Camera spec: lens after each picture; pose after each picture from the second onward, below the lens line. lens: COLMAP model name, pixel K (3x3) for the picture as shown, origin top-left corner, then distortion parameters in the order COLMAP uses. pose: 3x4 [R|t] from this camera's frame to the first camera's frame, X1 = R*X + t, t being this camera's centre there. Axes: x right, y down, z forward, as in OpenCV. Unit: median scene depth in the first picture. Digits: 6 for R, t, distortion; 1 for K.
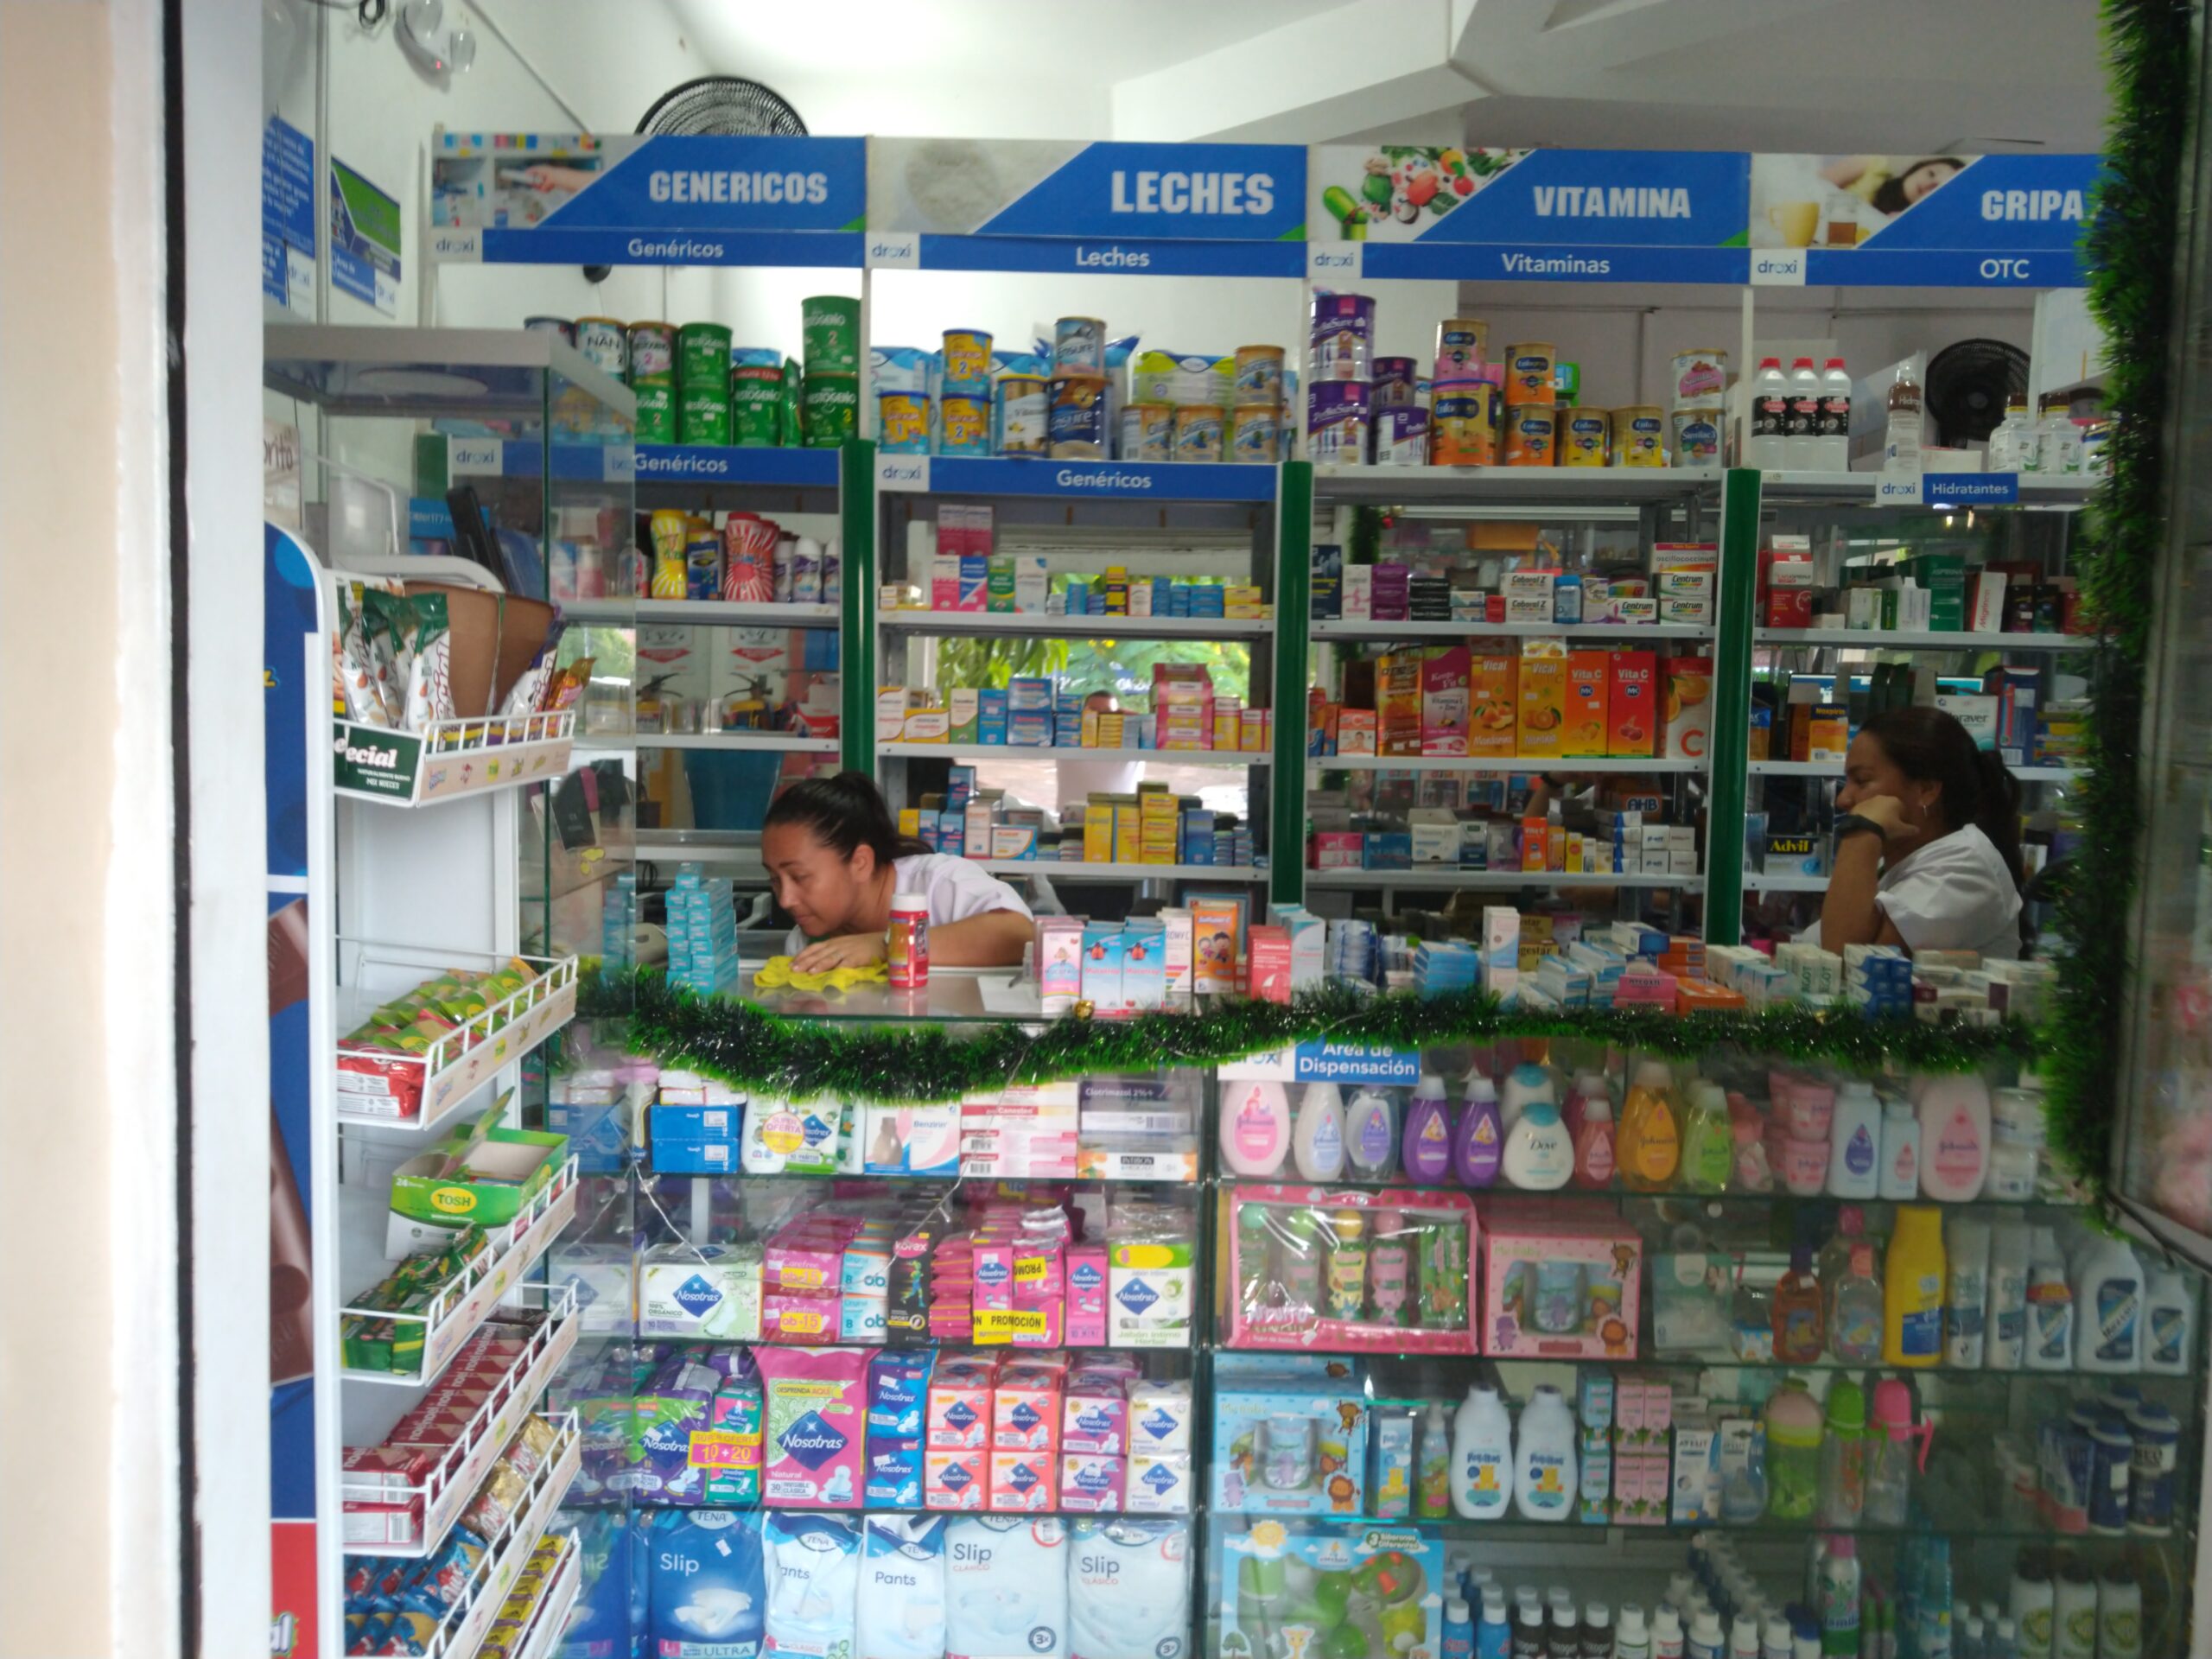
lens RADIAL K [[1713.3, 0, 1105.1], [0, 1713.3, 828.7], [0, 0, 1]] dist [0.042683, -0.046552]
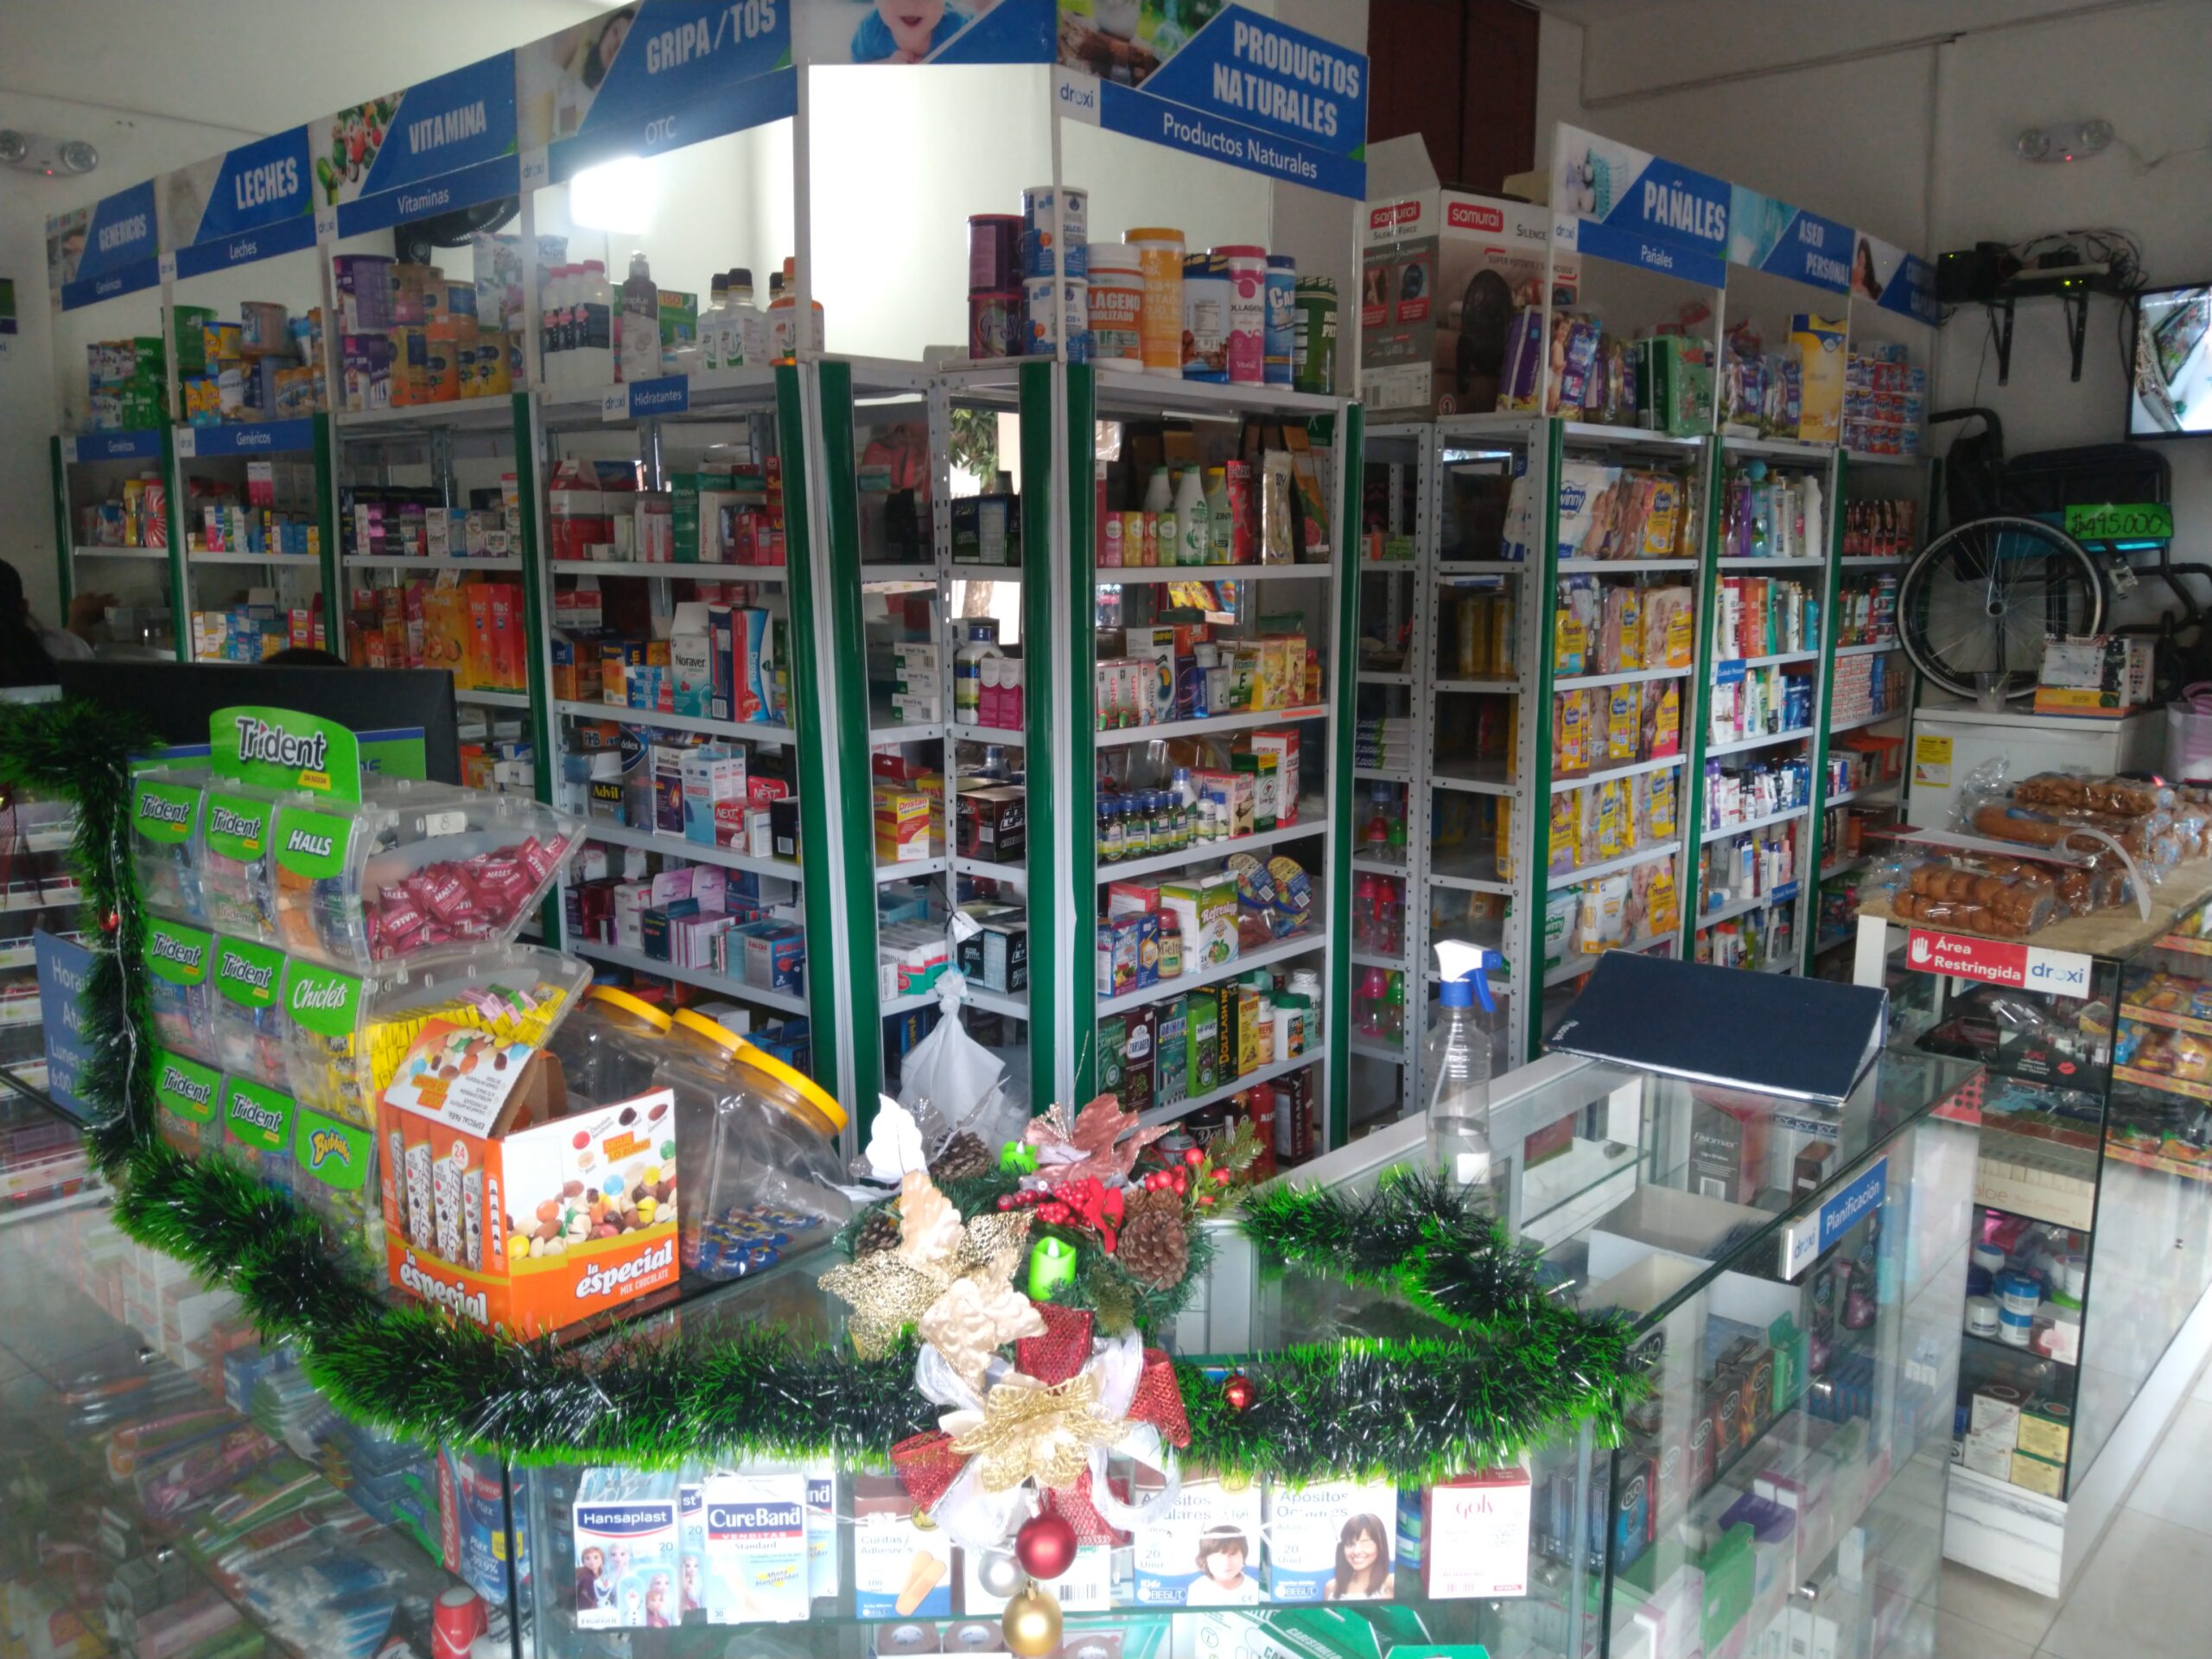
lens RADIAL K [[1713.3, 0, 1102.1], [0, 1713.3, 805.9], [0, 0, 1]] dist [0.042683, -0.046552]
pose [[0.734878, 0.085899, -0.672738, 1.271884], [-0.038096, 0.995609, 0.085509, -0.075292], [0.677129, -0.037210, 0.734923, 0.512537]]
